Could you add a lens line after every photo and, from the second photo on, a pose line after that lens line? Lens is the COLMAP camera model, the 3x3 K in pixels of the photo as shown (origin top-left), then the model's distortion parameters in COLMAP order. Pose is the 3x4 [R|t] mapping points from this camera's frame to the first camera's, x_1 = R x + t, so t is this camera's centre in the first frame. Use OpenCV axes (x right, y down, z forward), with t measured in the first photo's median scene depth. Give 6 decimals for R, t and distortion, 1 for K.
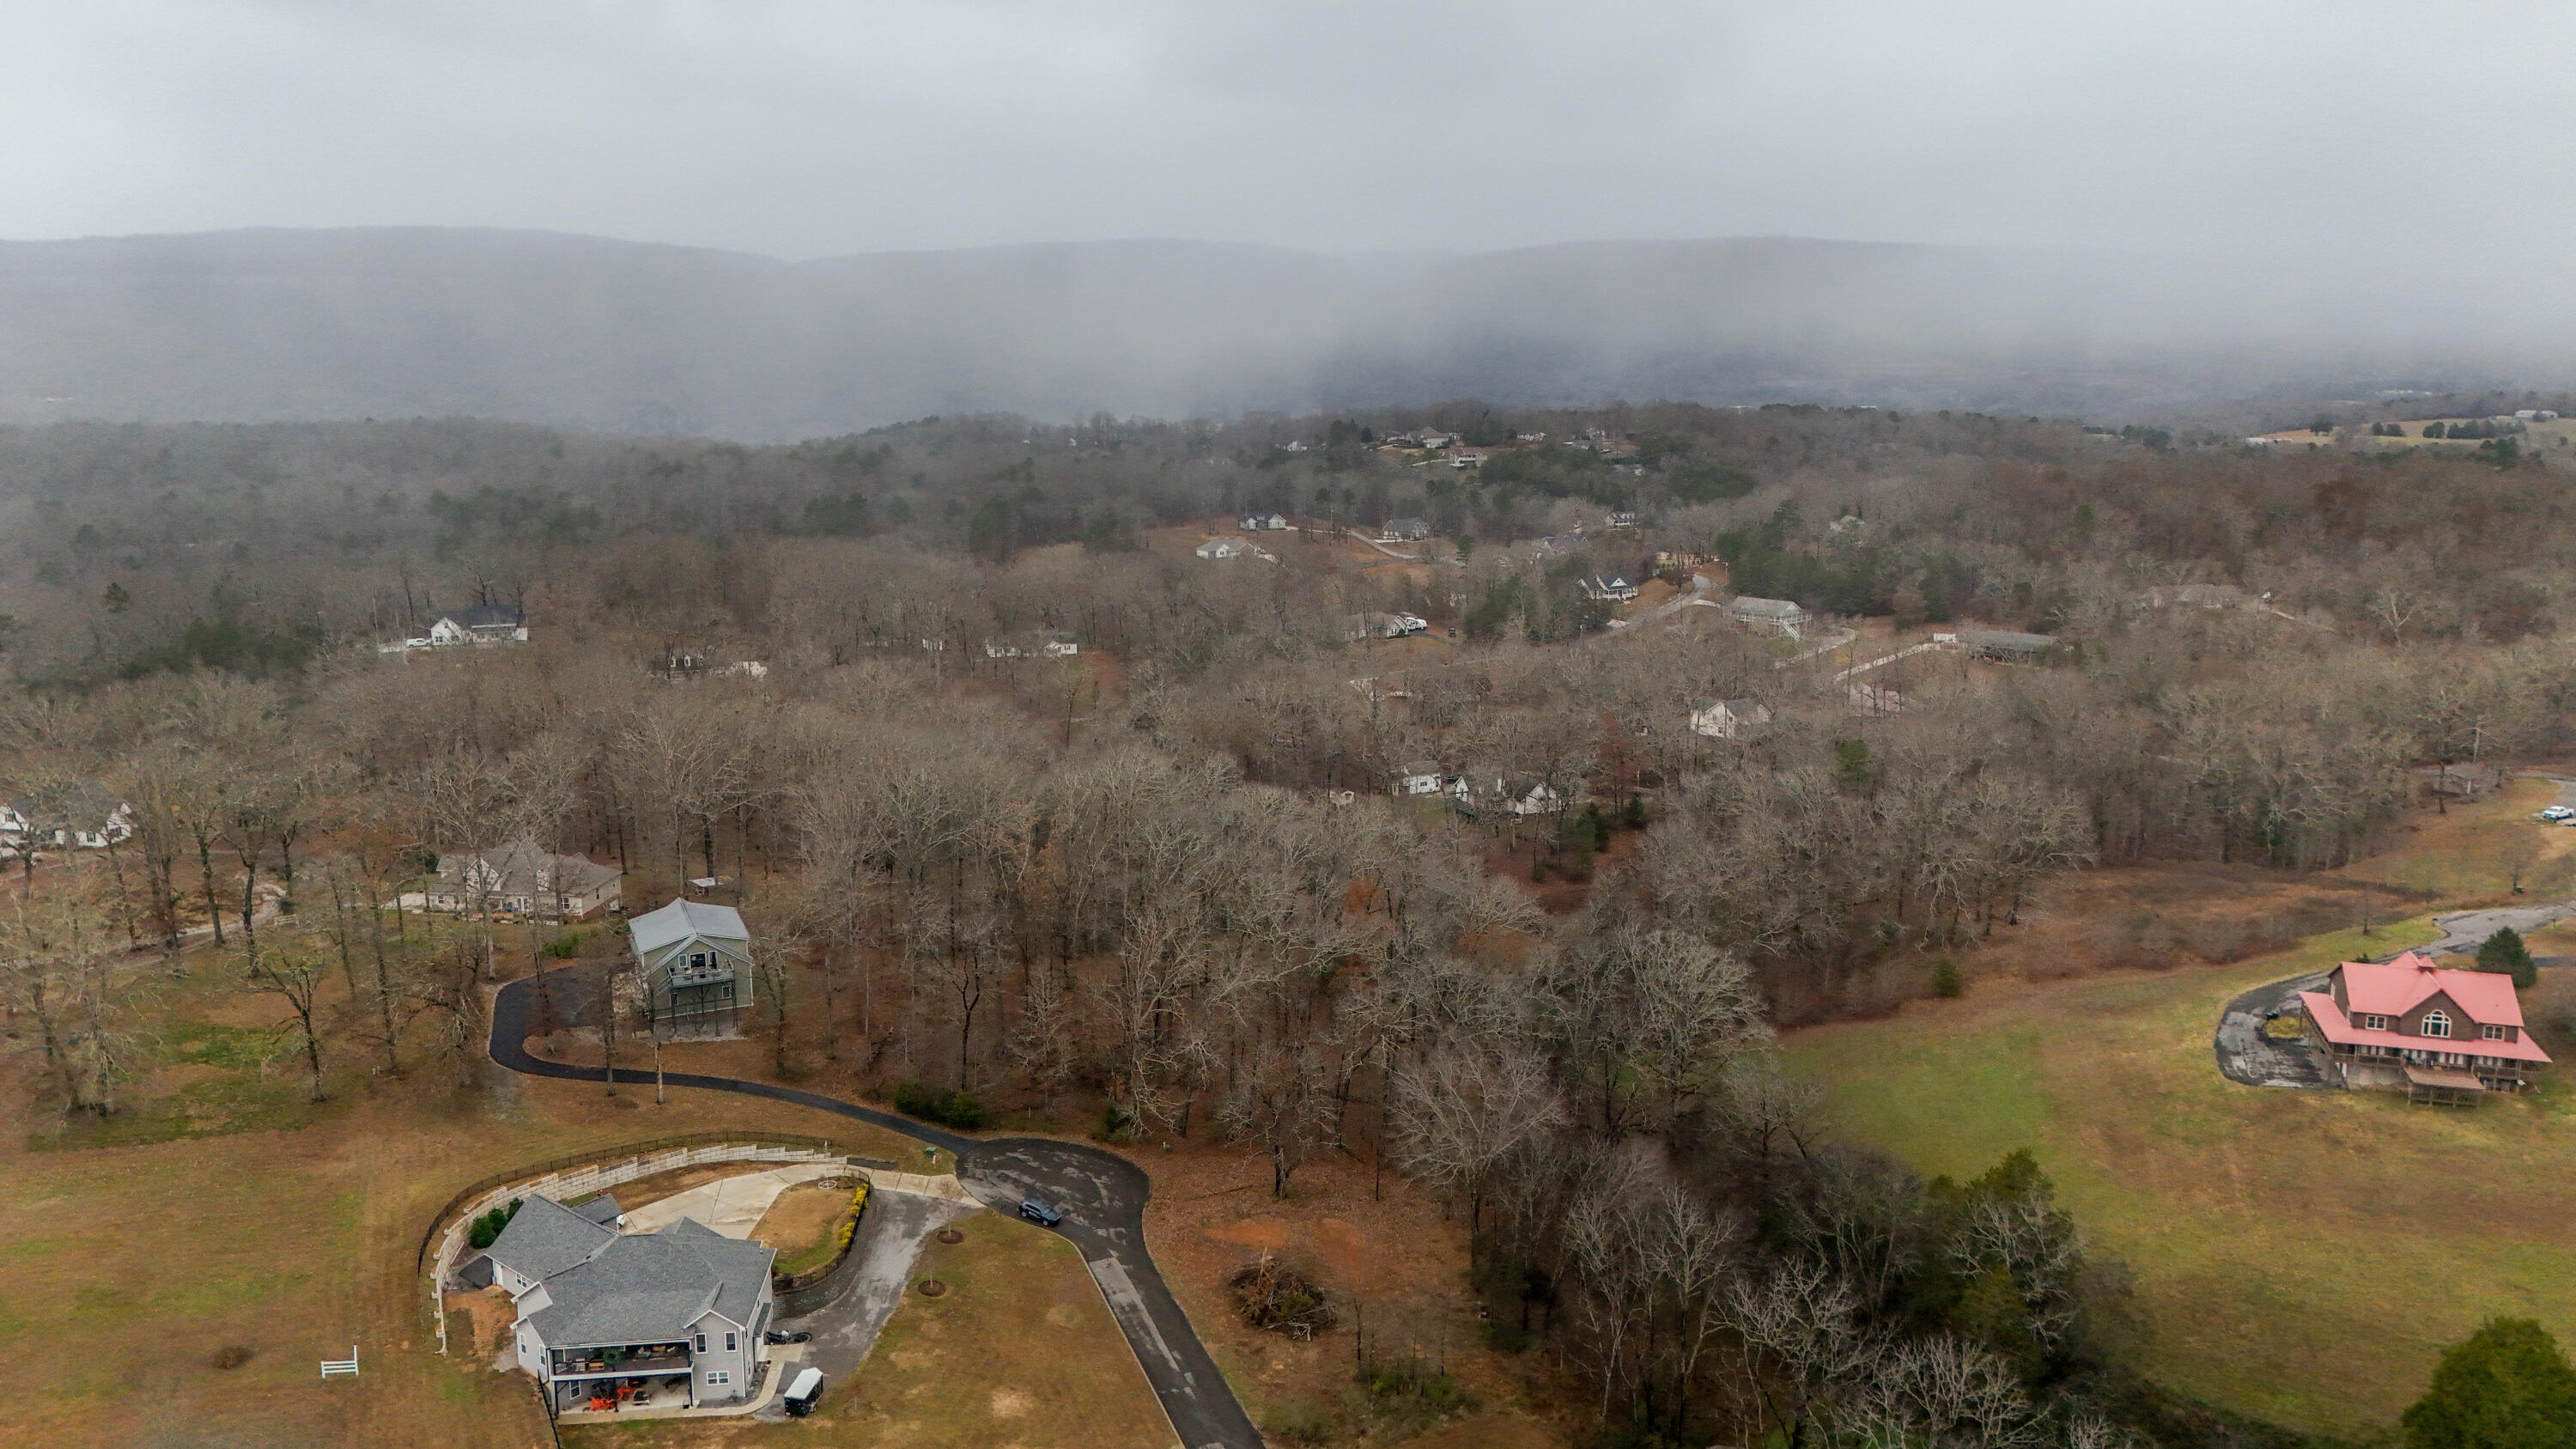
lens RADIAL K [[1888.6, 0, 1299.3], [0, 1888.6, 731.1], [0, 0, 1]] dist [0.082893, -0.067814]
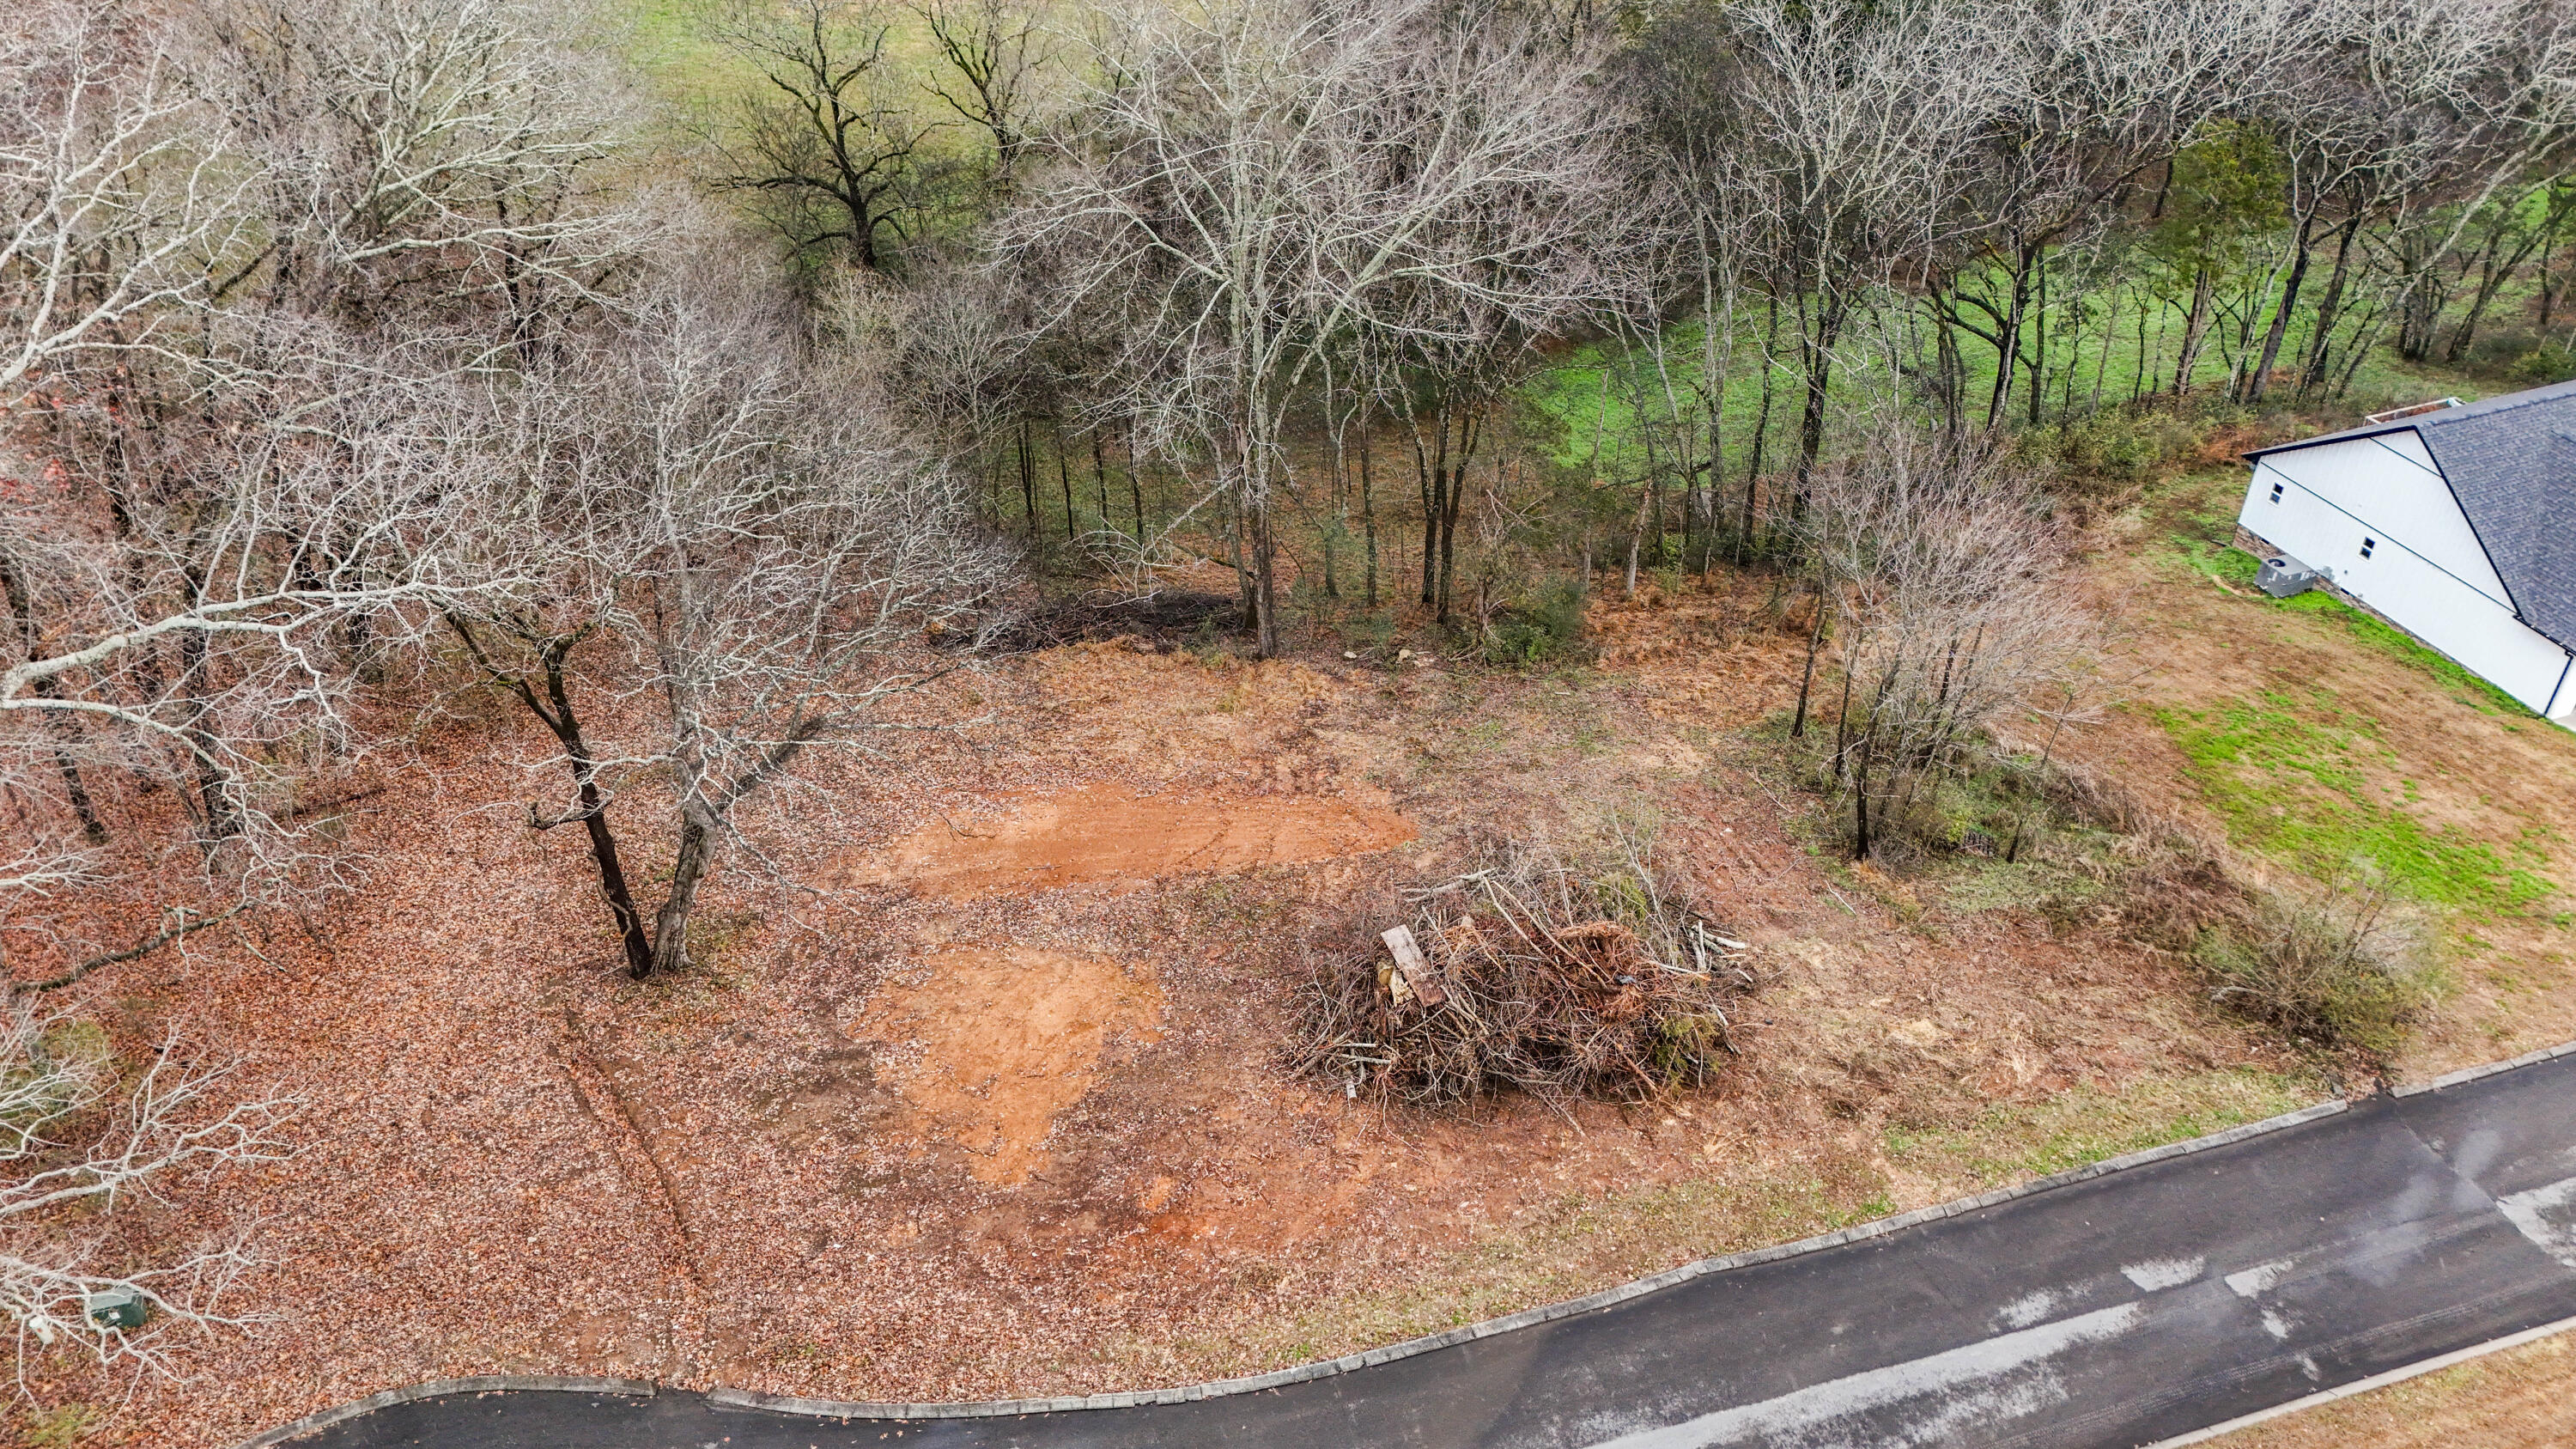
lens RADIAL K [[1888.6, 0, 1300.5], [0, 1888.6, 715.1], [0, 0, 1]] dist [0.082893, -0.067814]
pose [[0.050054, -0.584087, 0.810146, -0.178287], [0.208797, 0.799359, 0.563409, 0.096282], [-0.976677, 0.140955, 0.161967, 0.851626]]
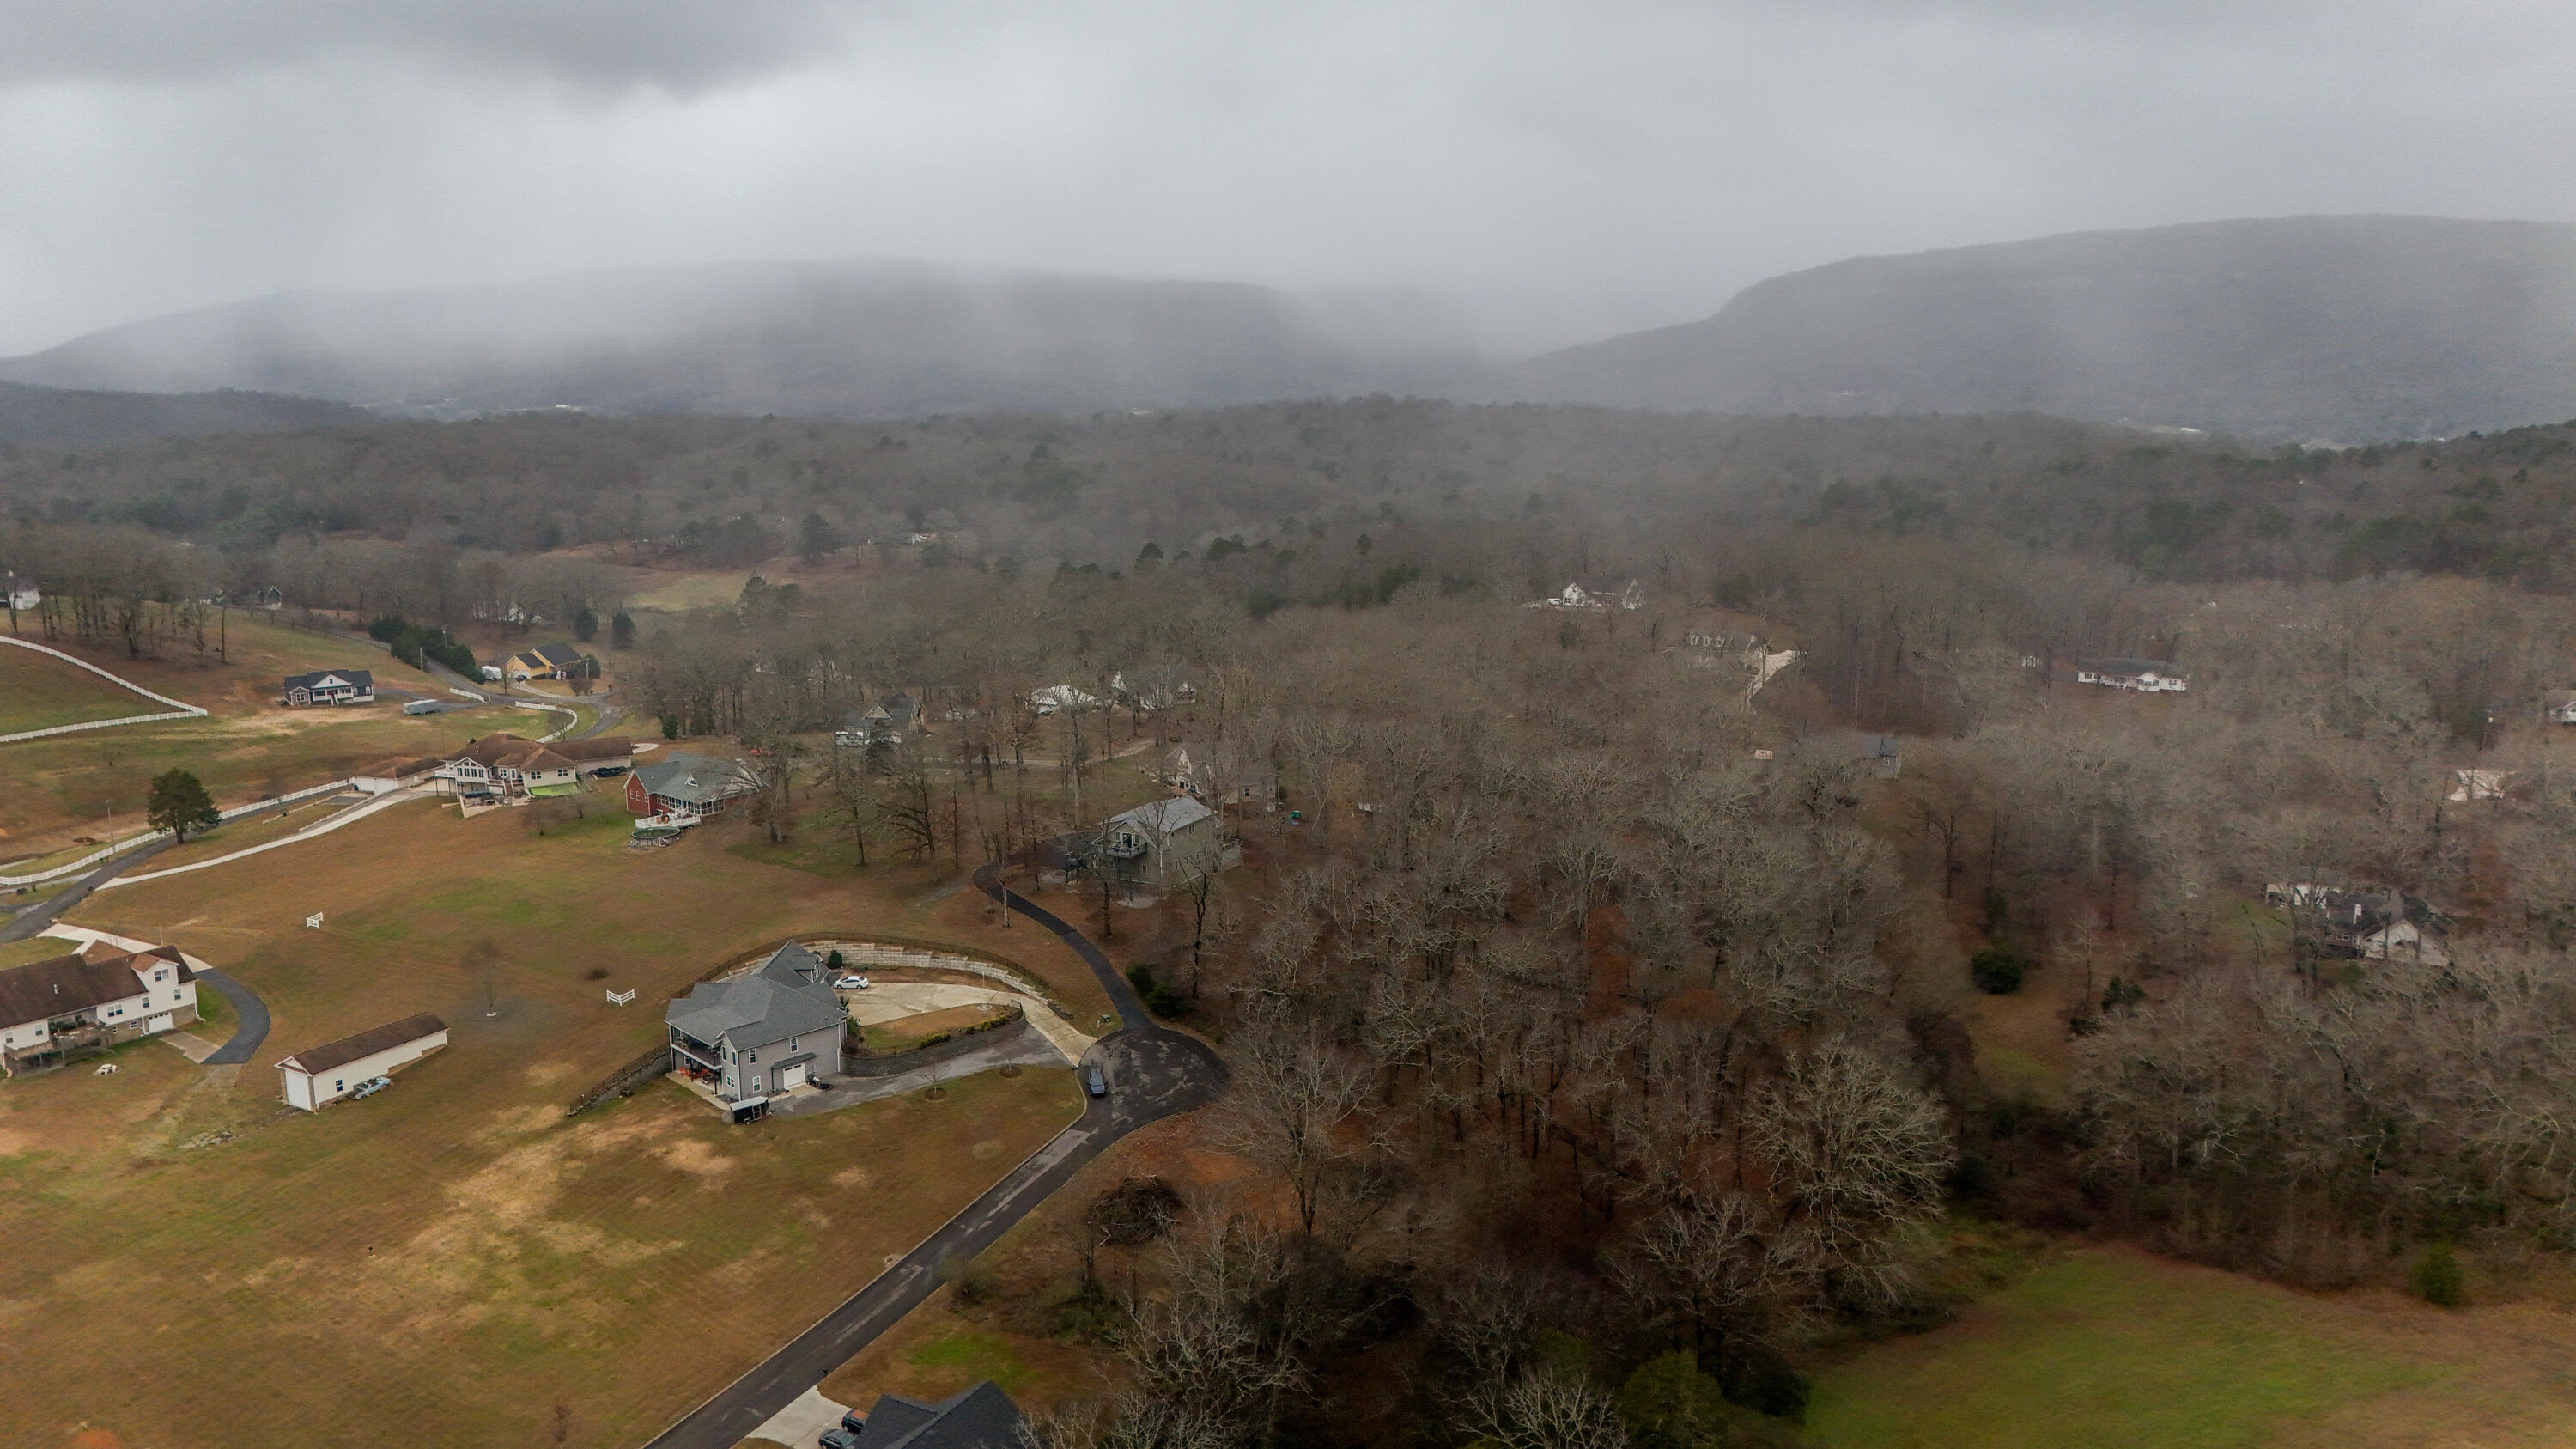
lens RADIAL K [[1888.6, 0, 1297.8], [0, 1888.6, 719.9], [0, 0, 1]] dist [0.082893, -0.067814]
pose [[0.617844, 0.147370, -0.772367, 0.744124], [-0.150335, 0.986299, 0.067930, -0.062041], [0.771796, 0.074144, 0.631533, 0.308559]]
